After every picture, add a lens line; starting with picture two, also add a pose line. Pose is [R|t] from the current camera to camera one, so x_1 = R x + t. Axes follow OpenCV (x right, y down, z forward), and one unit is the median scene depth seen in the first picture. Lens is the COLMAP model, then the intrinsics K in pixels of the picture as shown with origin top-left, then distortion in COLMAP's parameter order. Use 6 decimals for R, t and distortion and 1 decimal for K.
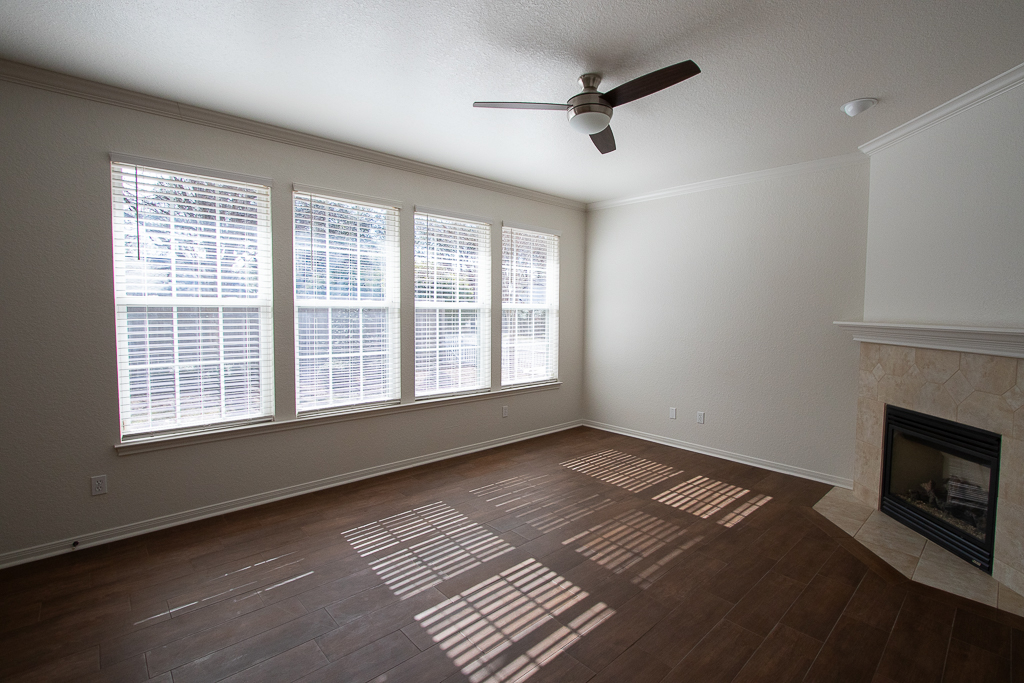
lens RADIAL K [[472.7, 0, 522.6], [0, 472.7, 337.2], [0, 0, 1]] dist [-0.012326, -0.000092]
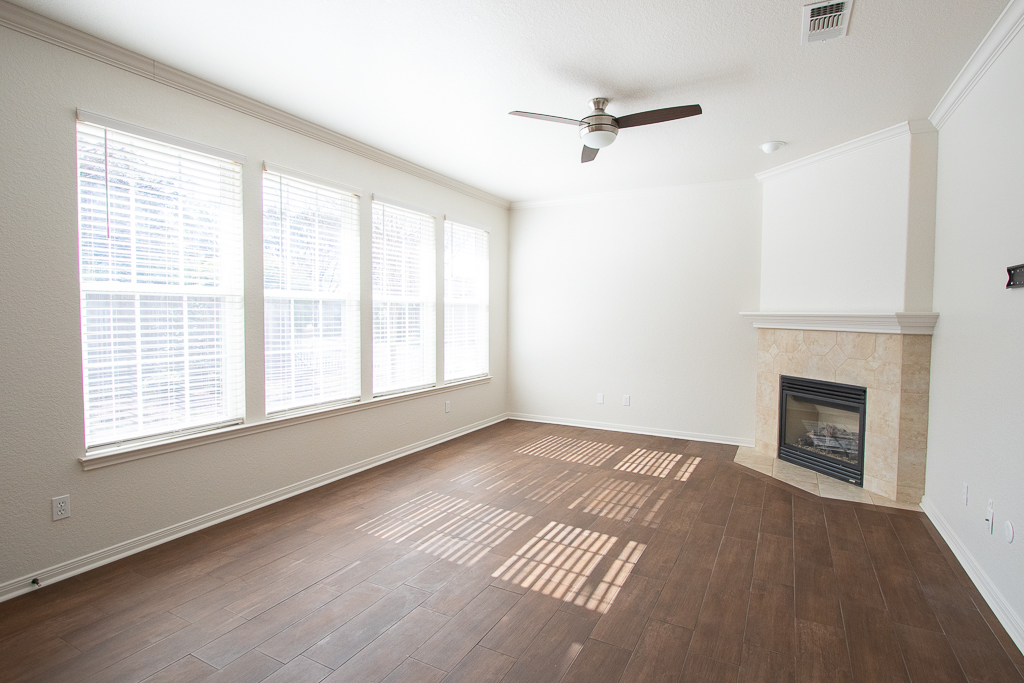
lens RADIAL K [[511.9, 0, 526.5], [0, 511.9, 337.4], [0, 0, 1]] dist [-0.006224, -0.000605]
pose [[0.945036, -0.018765, 0.326428, -0.383966], [0.020969, 0.999775, -0.003235, 0.031996], [-0.326293, 0.009902, 0.945217, -0.116575]]
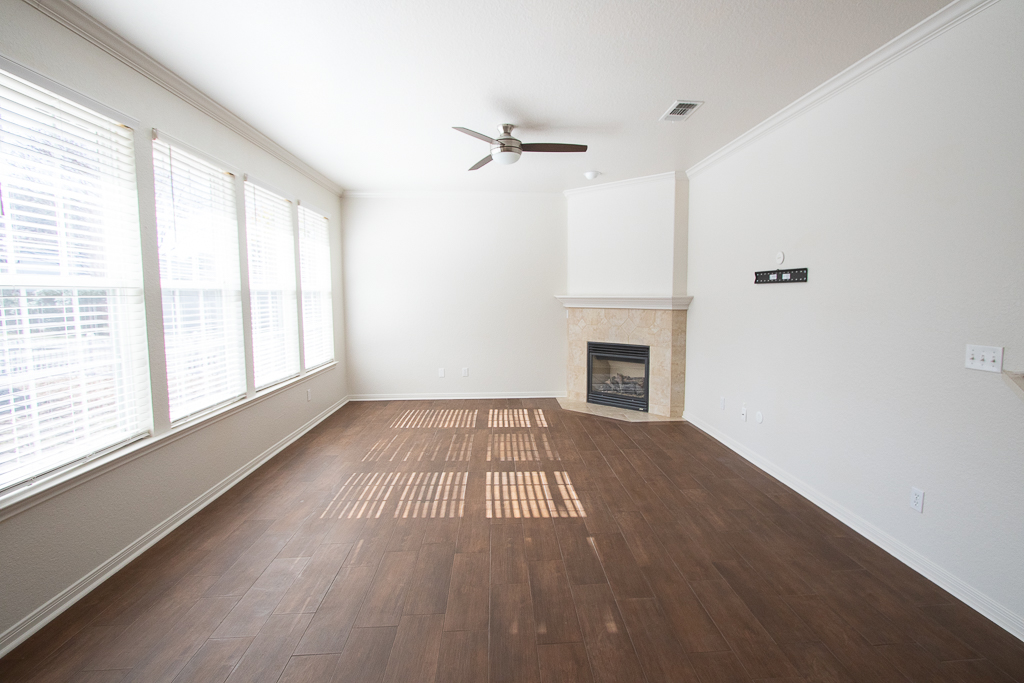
lens RADIAL K [[478.9, 0, 530.0], [0, 478.9, 336.1], [0, 0, 1]] dist [0.000989, -0.000032]
pose [[0.632182, -0.081828, 0.770487, -0.843004], [0.054825, 0.996639, 0.060863, -0.000454], [-0.772878, 0.003765, 0.634544, 0.021281]]
